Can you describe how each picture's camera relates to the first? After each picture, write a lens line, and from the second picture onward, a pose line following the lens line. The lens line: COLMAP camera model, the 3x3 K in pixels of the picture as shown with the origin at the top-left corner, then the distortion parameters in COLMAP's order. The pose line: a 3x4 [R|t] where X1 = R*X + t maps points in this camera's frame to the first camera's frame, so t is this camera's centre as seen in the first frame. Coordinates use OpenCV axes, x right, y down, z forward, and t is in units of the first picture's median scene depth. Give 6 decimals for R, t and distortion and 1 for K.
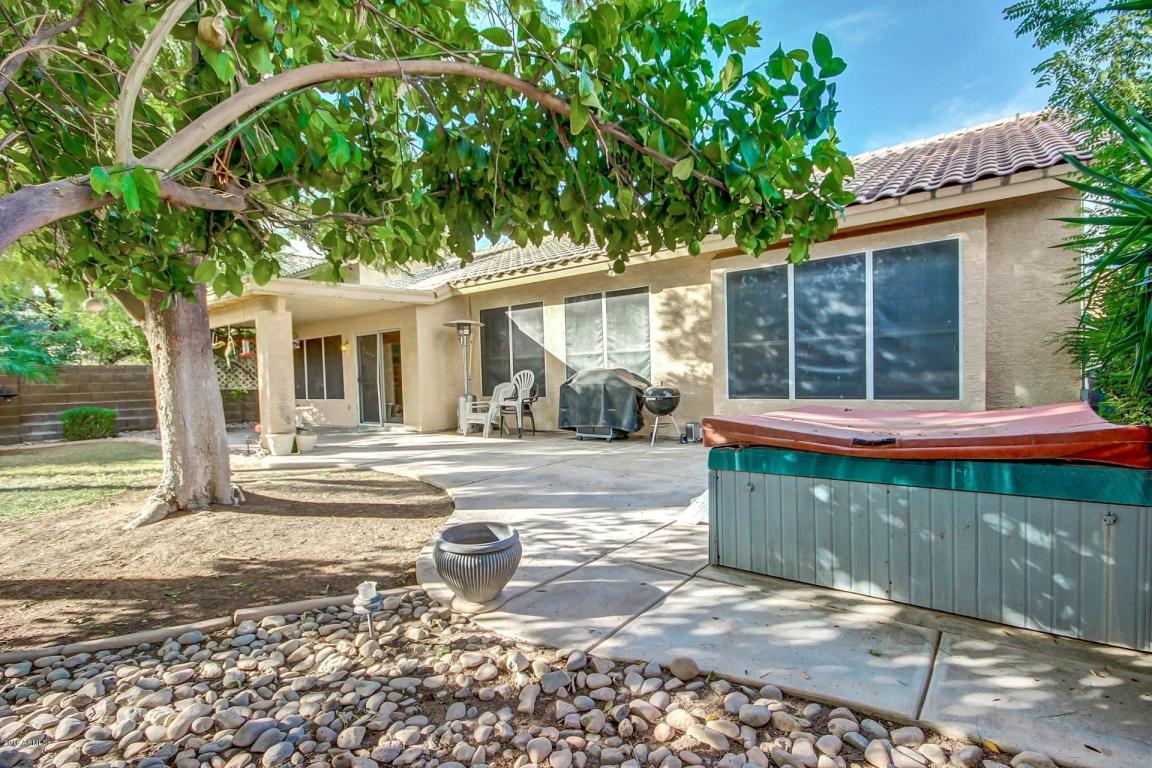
lens RADIAL K [[538.9, 0, 581.7], [0, 538.9, 393.1], [0, 0, 1]] dist [-0.002148, -0.000990]
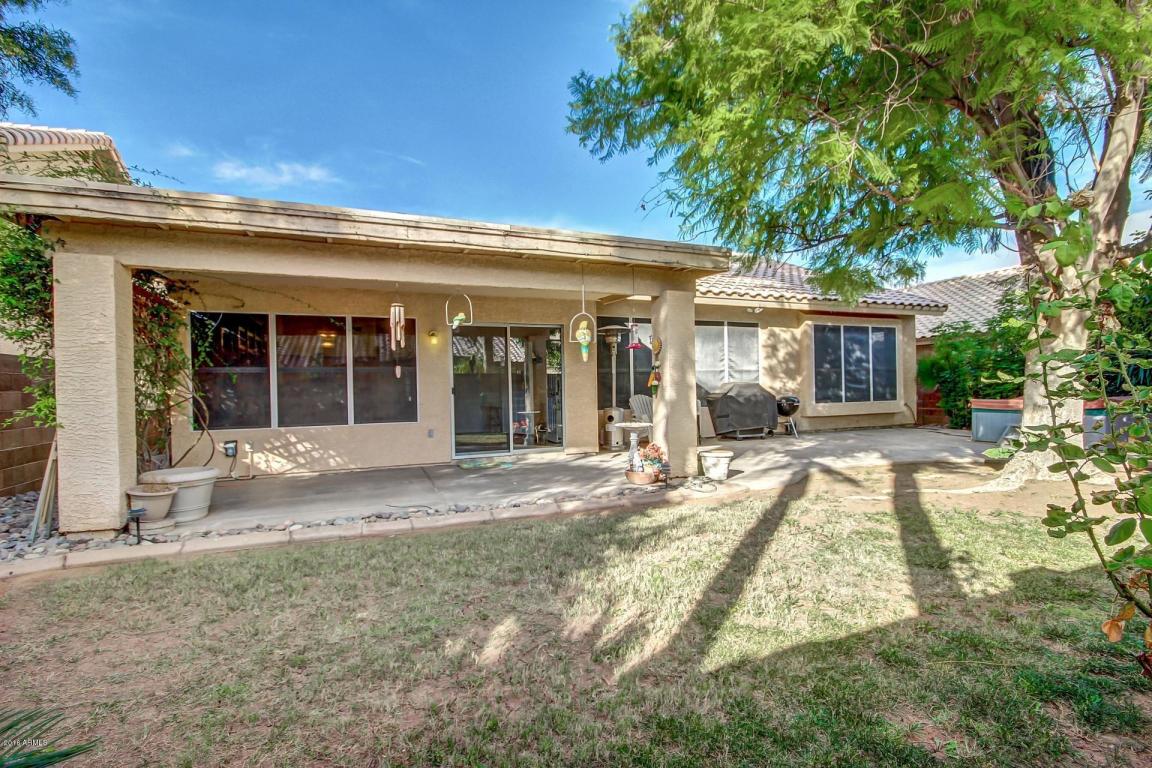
lens RADIAL K [[538.9, 0, 581.7], [0, 538.9, 393.1], [0, 0, 1]] dist [-0.002148, -0.000990]
pose [[0.458322, 0.013940, 0.888677, -1.318592], [0.034123, 0.998864, -0.033267, 0.007689], [-0.888131, 0.045571, 0.457326, 0.804347]]
